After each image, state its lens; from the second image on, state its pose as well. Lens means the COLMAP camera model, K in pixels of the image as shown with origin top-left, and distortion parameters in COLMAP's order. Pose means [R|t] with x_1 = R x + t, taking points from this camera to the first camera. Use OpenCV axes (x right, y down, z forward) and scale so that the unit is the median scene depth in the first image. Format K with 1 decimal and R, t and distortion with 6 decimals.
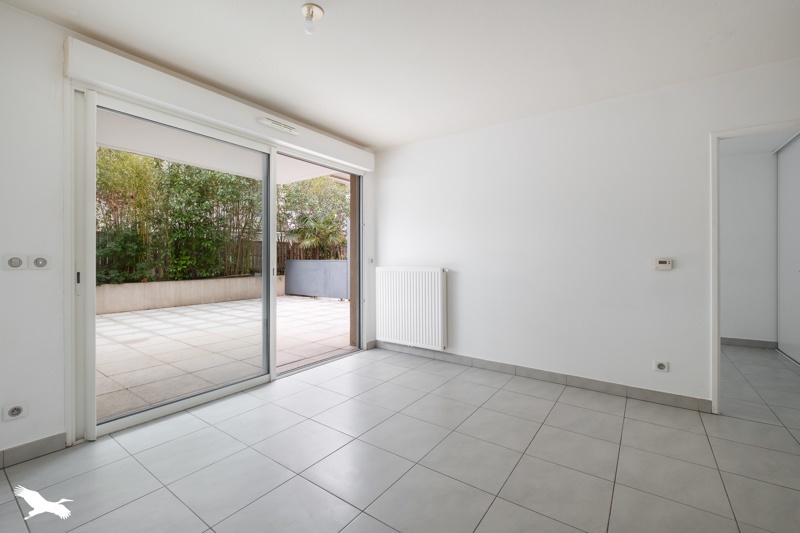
lens RADIAL K [[330.5, 0, 400.9], [0, 330.5, 260.9], [0, 0, 1]] dist [0.000946, -0.000124]
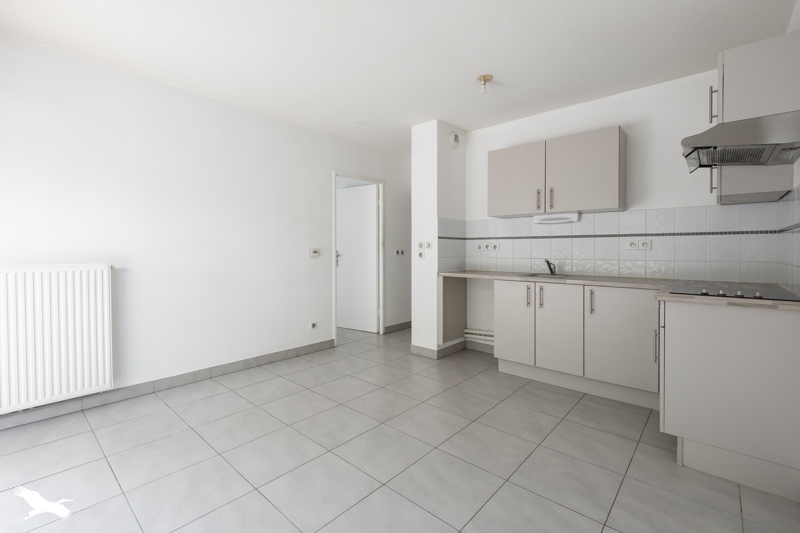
lens RADIAL K [[377.5, 0, 402.6], [0, 377.5, 252.4], [0, 0, 1]] dist [-0.006444, -0.000564]
pose [[0.083272, -0.012831, 0.996444, -0.832366], [-0.002432, 0.999912, 0.013078, -0.016763], [-0.996524, -0.003513, 0.083234, 0.514690]]
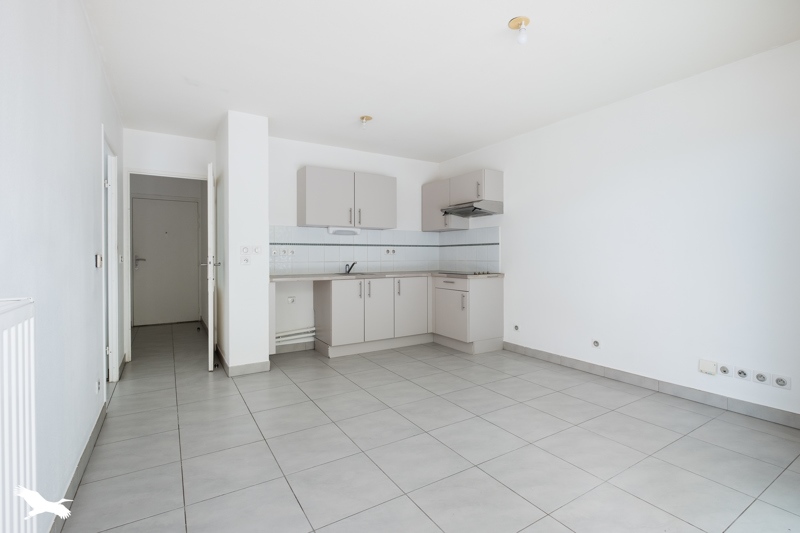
lens RADIAL K [[364.7, 0, 397.5], [0, 364.7, 264.3], [0, 0, 1]] dist [0.005850, 0.000670]
pose [[-0.937915, -0.008697, 0.346757, -0.214678], [-0.001141, 0.999758, 0.021989, -0.002360], [-0.346864, 0.020228, -0.937697, 1.707022]]
